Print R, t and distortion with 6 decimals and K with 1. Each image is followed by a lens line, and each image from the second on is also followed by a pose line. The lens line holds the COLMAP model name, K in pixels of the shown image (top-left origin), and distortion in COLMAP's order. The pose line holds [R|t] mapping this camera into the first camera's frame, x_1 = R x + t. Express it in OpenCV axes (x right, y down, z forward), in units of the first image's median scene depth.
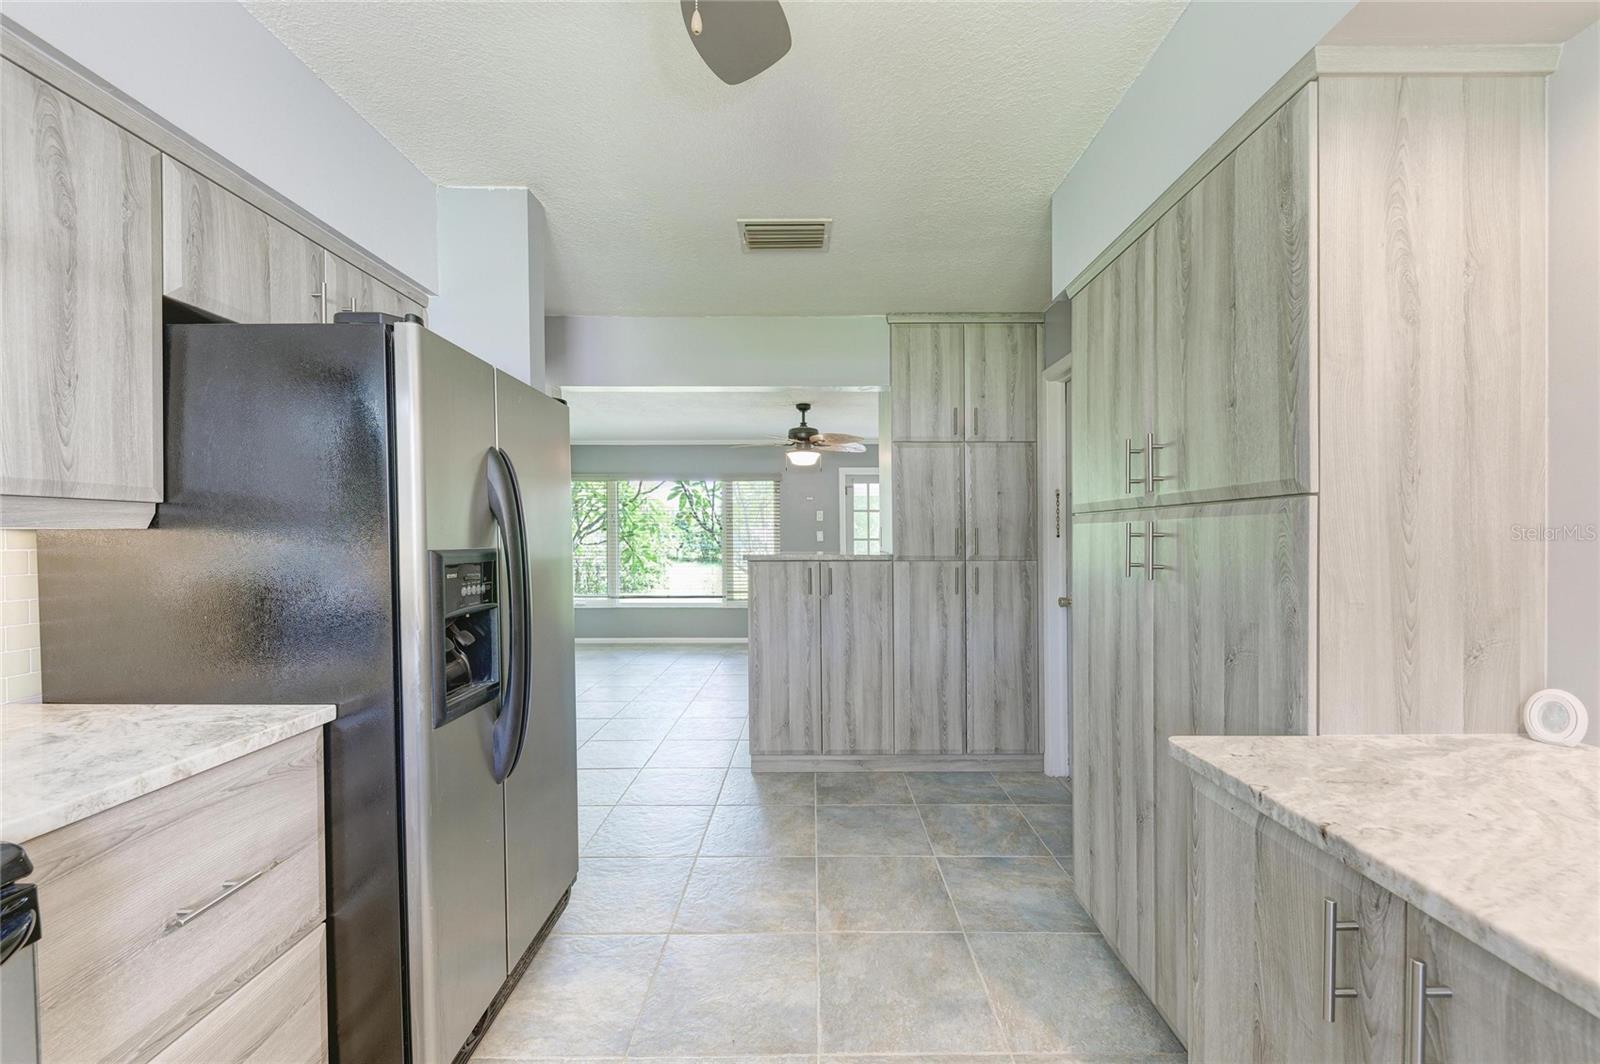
lens RADIAL K [[632.0, 0, 812.2], [0, 632.0, 545.1], [0, 0, 1]] dist [0.015552, -0.007281]
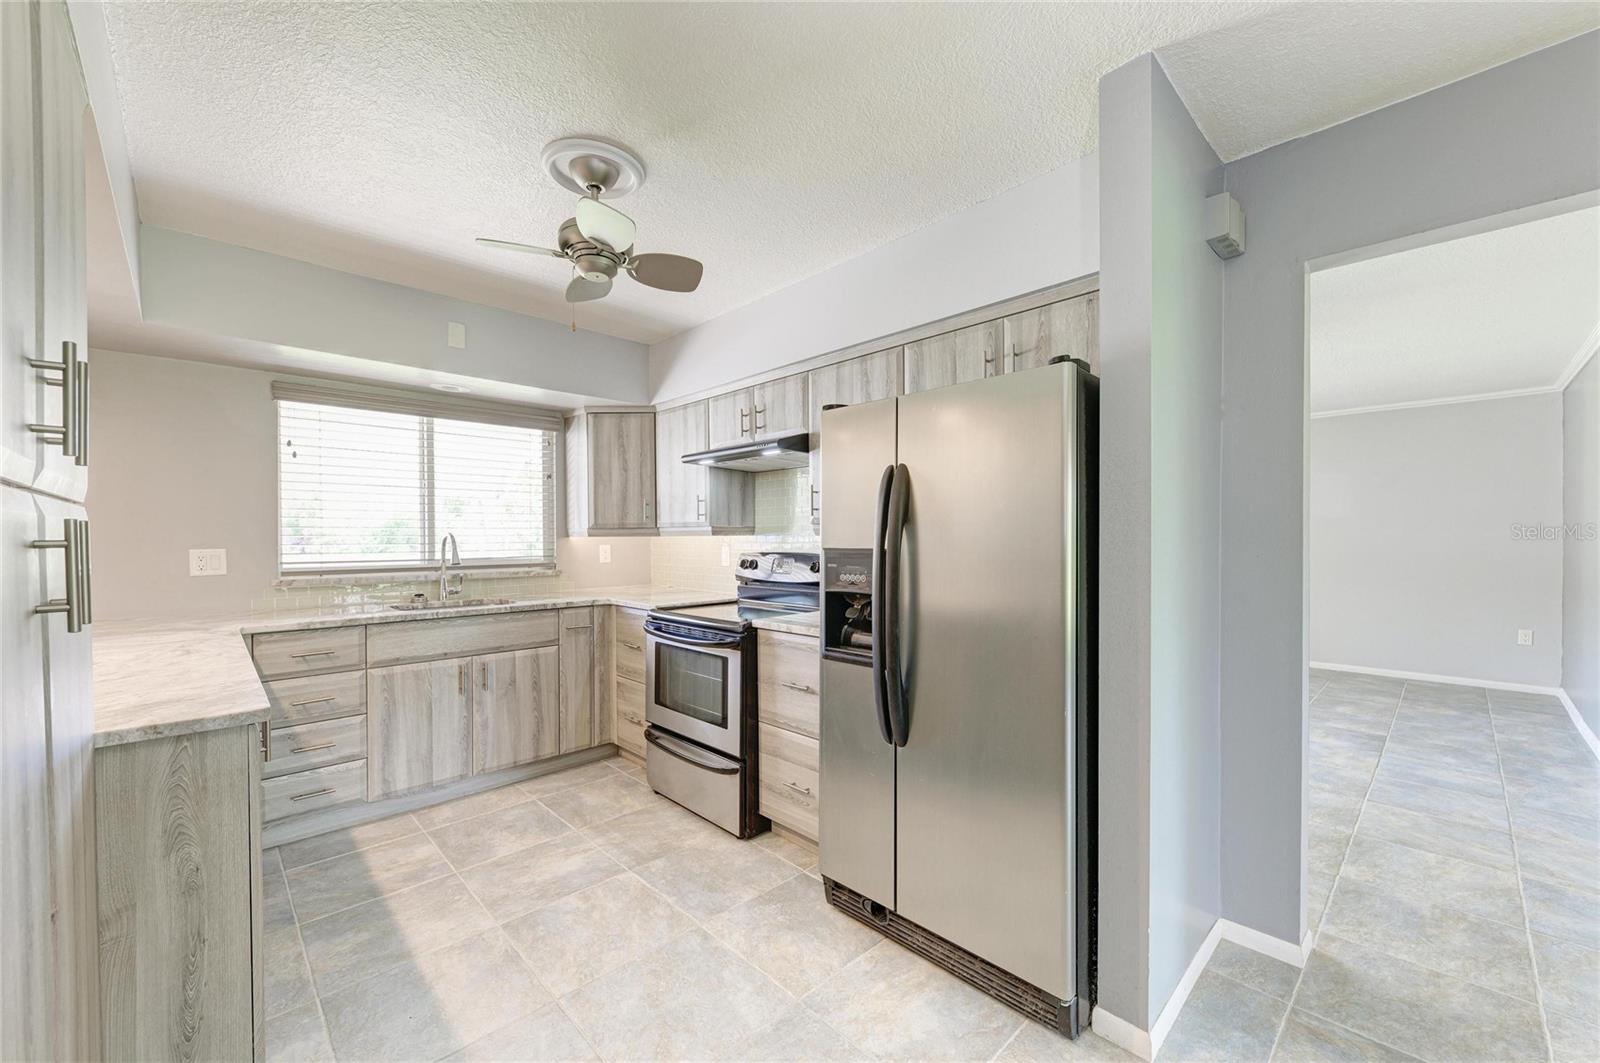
lens RADIAL K [[628.2, 0, 801.5], [0, 628.2, 541.8], [0, 0, 1]] dist [0.021093, -0.009500]
pose [[-0.723234, 0.009389, -0.690540, 0.395226], [-0.003954, 0.999835, 0.017735, -0.024959], [0.690592, 0.015557, -0.723077, 1.511631]]
